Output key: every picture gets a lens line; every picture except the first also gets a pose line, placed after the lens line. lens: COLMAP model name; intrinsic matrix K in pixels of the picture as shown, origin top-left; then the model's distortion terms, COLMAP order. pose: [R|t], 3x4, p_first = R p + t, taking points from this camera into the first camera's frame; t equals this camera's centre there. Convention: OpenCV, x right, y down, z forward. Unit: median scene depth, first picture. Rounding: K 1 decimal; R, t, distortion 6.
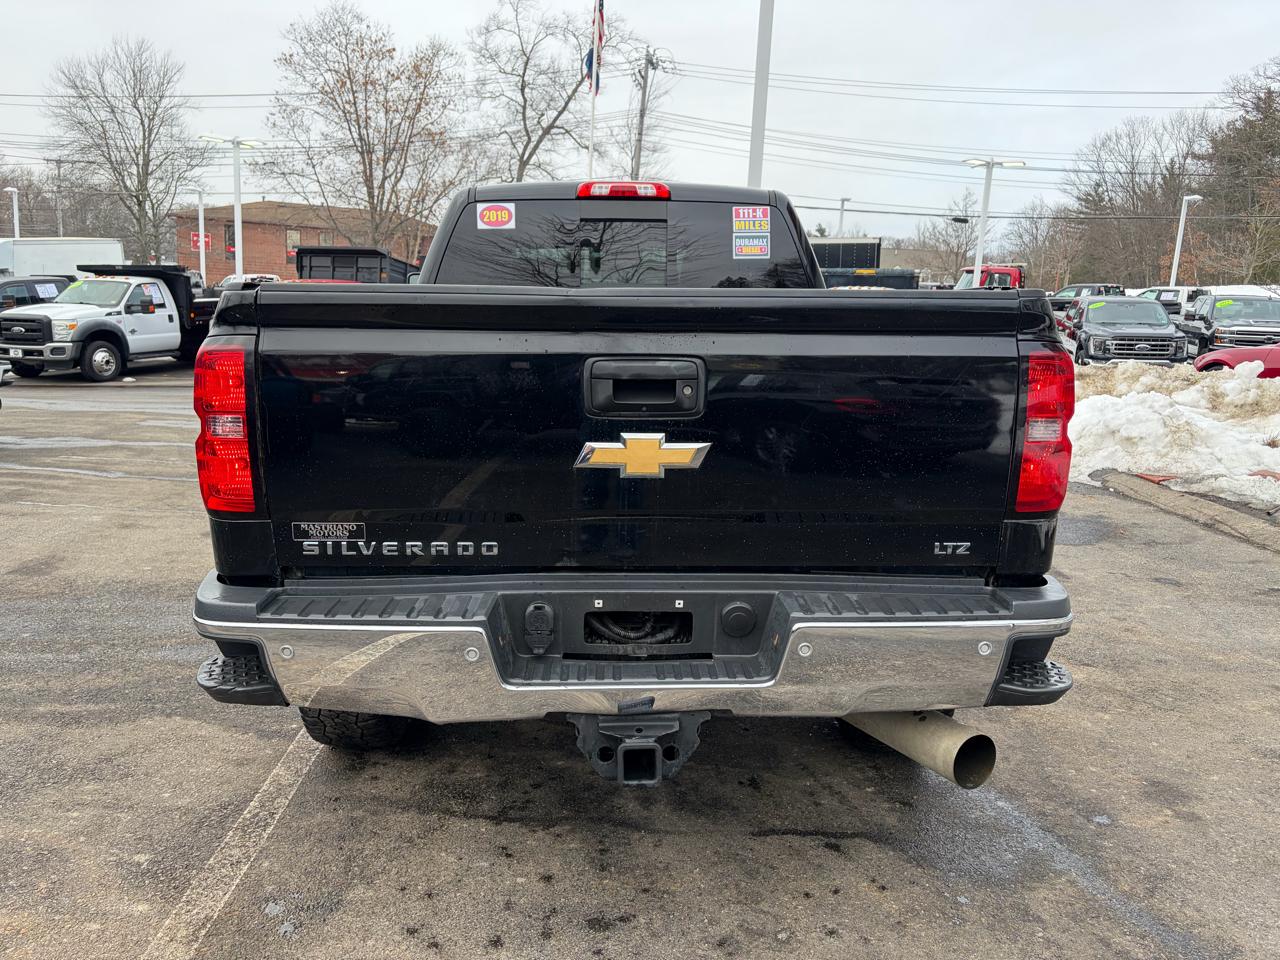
lens RADIAL K [[961.2, 0, 642.8], [0, 961.2, 493.0], [0, 0, 1]] dist [0.051653, -0.050775]
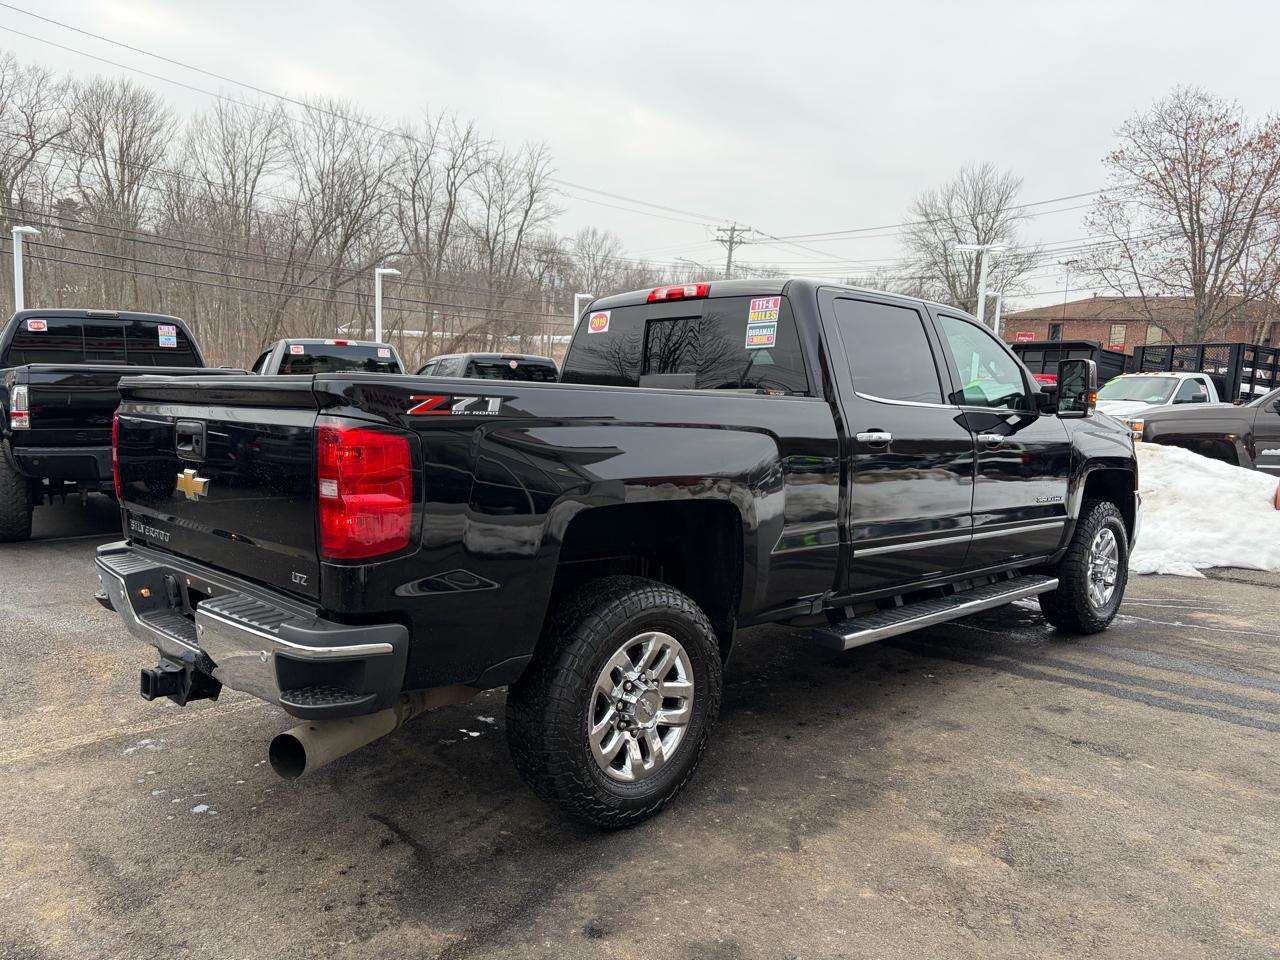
lens RADIAL K [[961.2, 0, 638.2], [0, 961.2, 487.9], [0, 0, 1]] dist [0.051653, -0.050775]
pose [[0.669372, 0.069514, -0.739668, 0.162780], [-0.144033, 0.988866, -0.037410, -0.007983], [0.728832, 0.131578, 0.671931, 0.049075]]
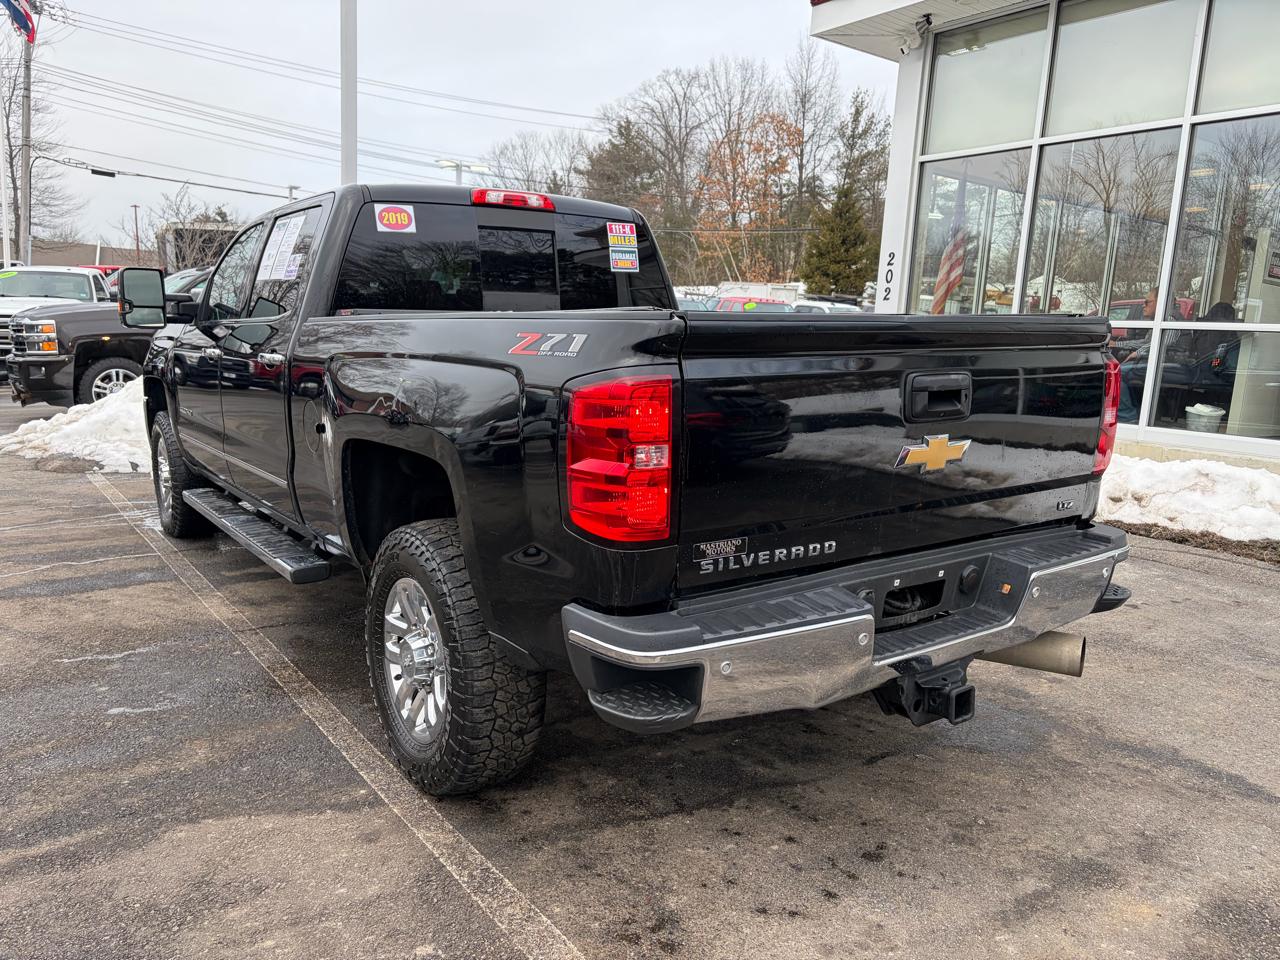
lens RADIAL K [[961.2, 0, 636.2], [0, 961.2, 497.6], [0, 0, 1]] dist [0.051653, -0.050775]
pose [[0.839805, -0.098616, 0.533856, -0.098150], [0.091480, 0.995007, 0.039897, -0.006767], [-0.535125, 0.015332, 0.844633, 0.017682]]
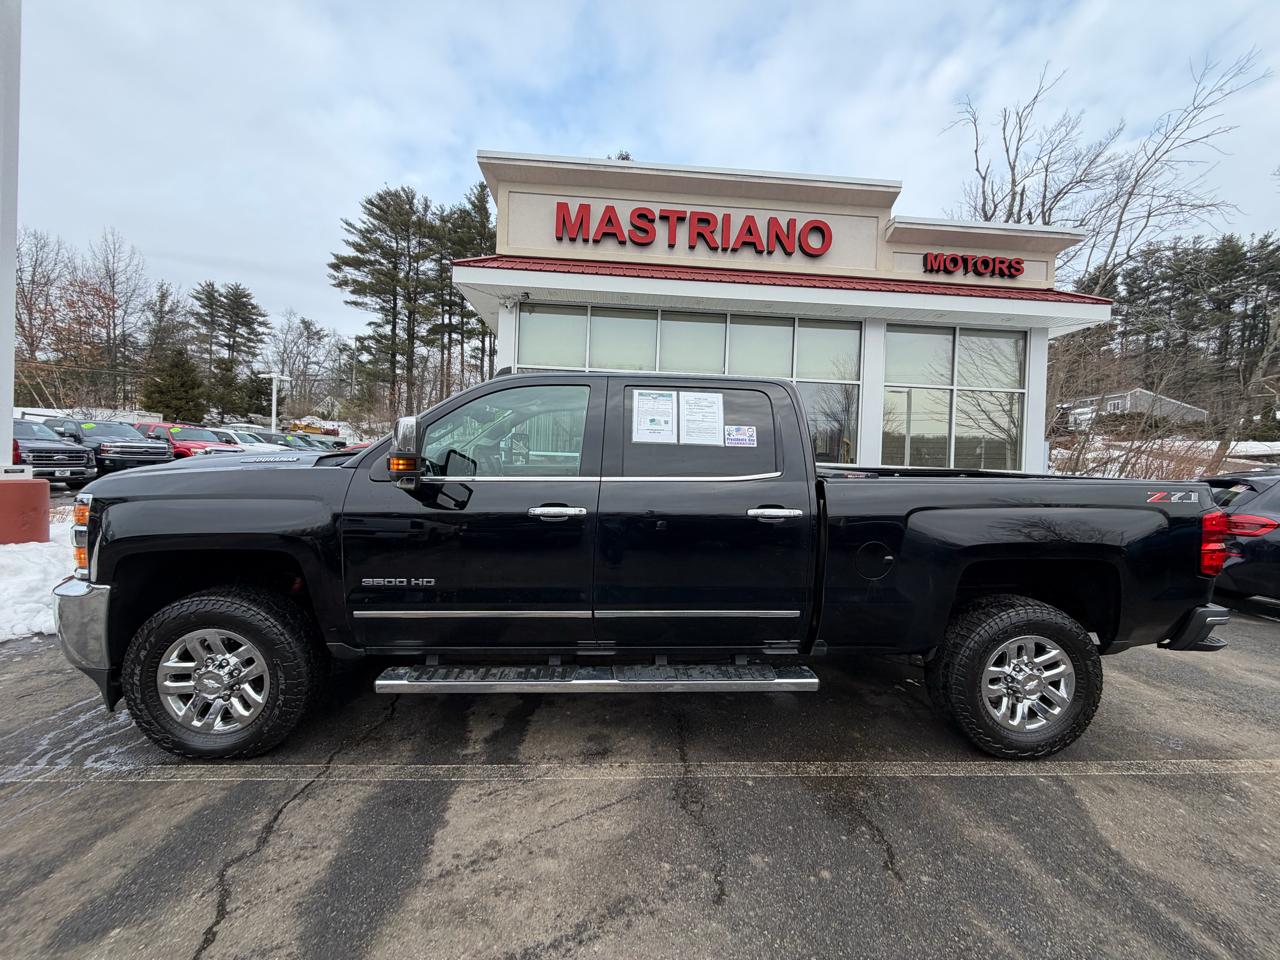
lens RADIAL K [[506.7, 0, 637.3], [0, 506.7, 485.2], [0, 0, 1]] dist [-0.000741, 0.000037]
pose [[-0.017816, -0.077997, 0.996794, -0.173264], [0.148018, 0.985762, 0.079780, -0.054360], [-0.988824, 0.148965, -0.006018, 0.250573]]
